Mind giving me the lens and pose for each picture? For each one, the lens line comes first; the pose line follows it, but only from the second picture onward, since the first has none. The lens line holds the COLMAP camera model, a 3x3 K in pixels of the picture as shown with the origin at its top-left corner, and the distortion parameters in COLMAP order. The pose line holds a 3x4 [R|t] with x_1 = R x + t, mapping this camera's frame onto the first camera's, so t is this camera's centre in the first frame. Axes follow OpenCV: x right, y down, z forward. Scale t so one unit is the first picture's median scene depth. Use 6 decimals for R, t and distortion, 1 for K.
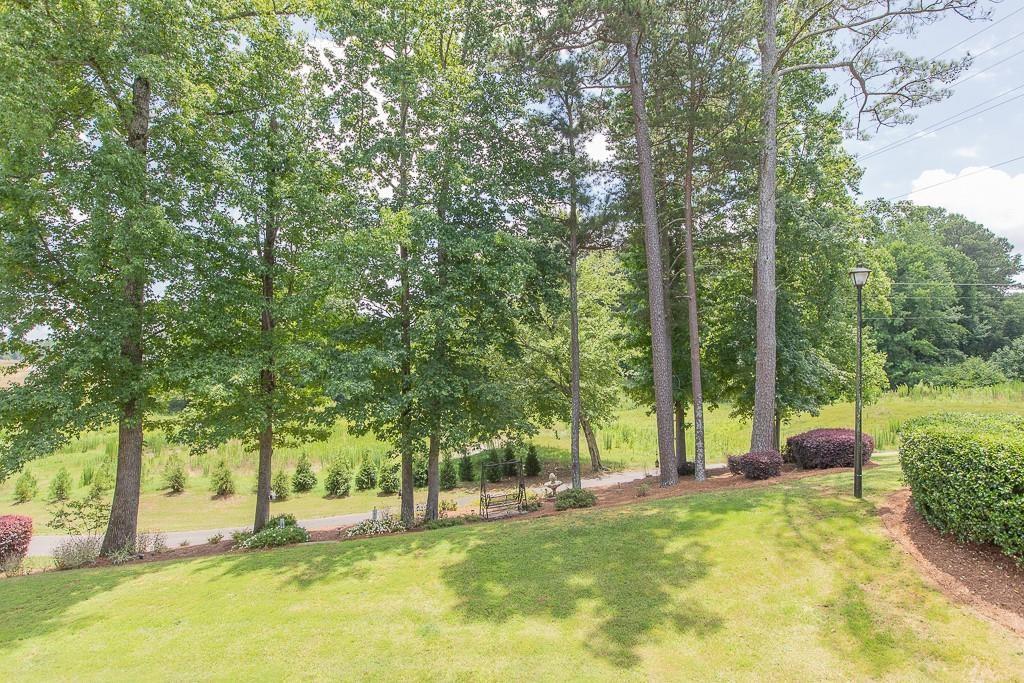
lens RADIAL K [[548.7, 0, 513.5], [0, 548.7, 338.5], [0, 0, 1]] dist [0.013527, -0.001776]
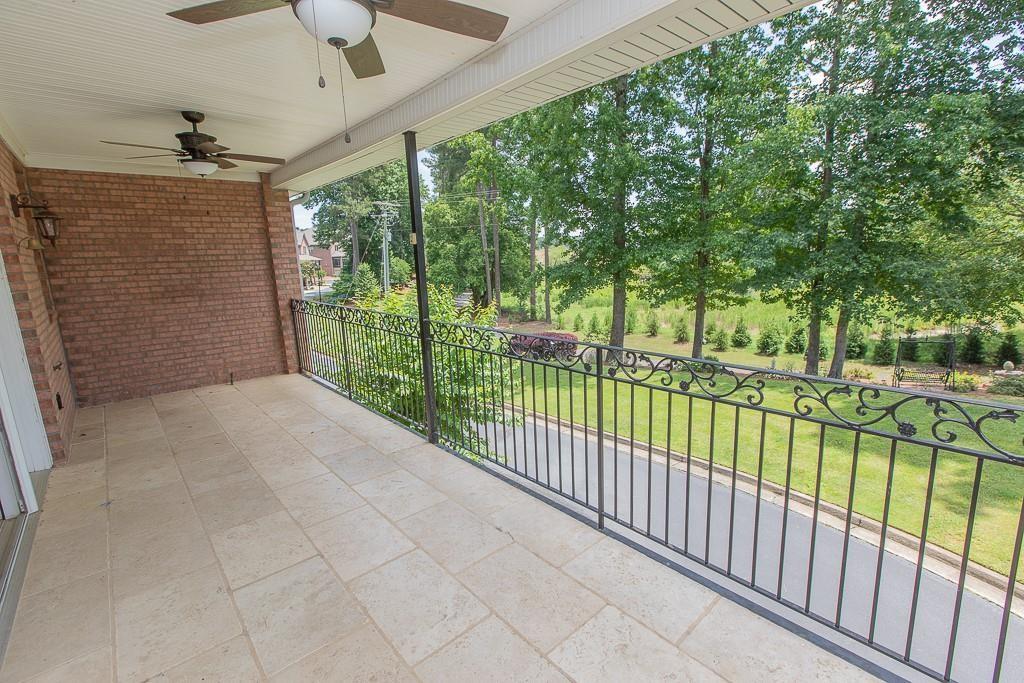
lens RADIAL K [[457.4, 0, 513.5], [0, 457.4, 339.9], [0, 0, 1]] dist [0.003589, -0.000449]
pose [[0.645355, 0.124986, -0.753588, 0.133281], [0.062674, 0.974534, 0.215303, -0.001770], [0.761307, -0.186177, 0.621088, -0.098791]]
